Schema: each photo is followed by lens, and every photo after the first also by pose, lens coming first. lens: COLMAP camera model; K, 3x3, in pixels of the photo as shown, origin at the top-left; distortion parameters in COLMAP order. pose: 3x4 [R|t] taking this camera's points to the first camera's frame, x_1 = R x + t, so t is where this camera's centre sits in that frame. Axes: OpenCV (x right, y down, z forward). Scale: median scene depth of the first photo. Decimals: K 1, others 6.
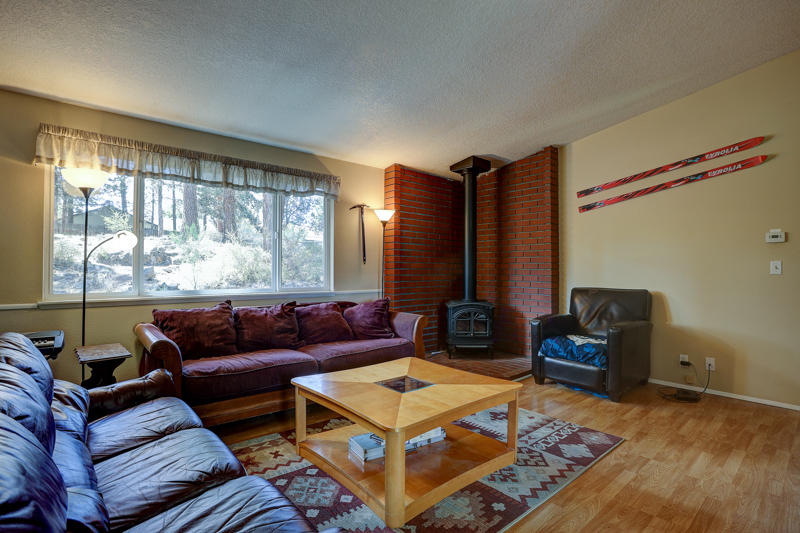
lens RADIAL K [[417.5, 0, 401.0], [0, 417.5, 263.0], [0, 0, 1]] dist [-0.028400, 0.004074]
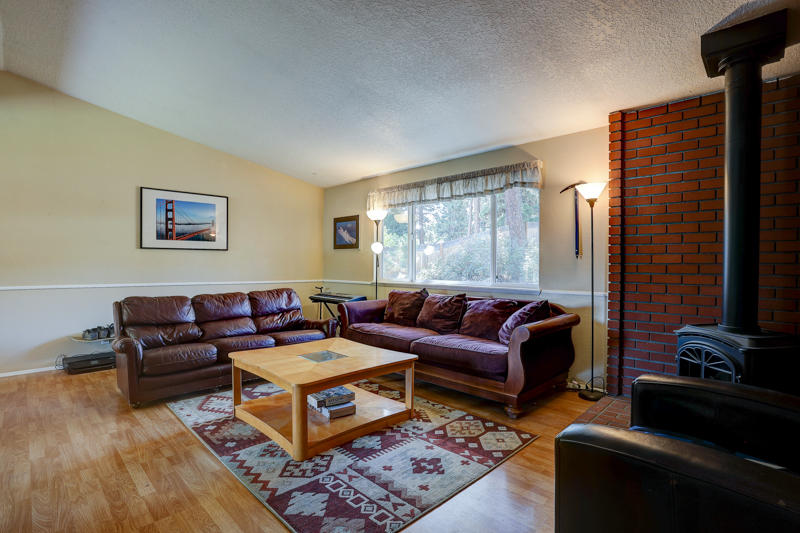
lens RADIAL K [[399.2, 0, 401.7], [0, 399.2, 268.4], [0, 0, 1]] dist [-0.023374, 0.004775]
pose [[0.029904, 0.013249, -0.999465, 1.079193], [0.008140, 0.999876, 0.013498, 0.013445], [0.999520, -0.008539, 0.029793, 1.085263]]
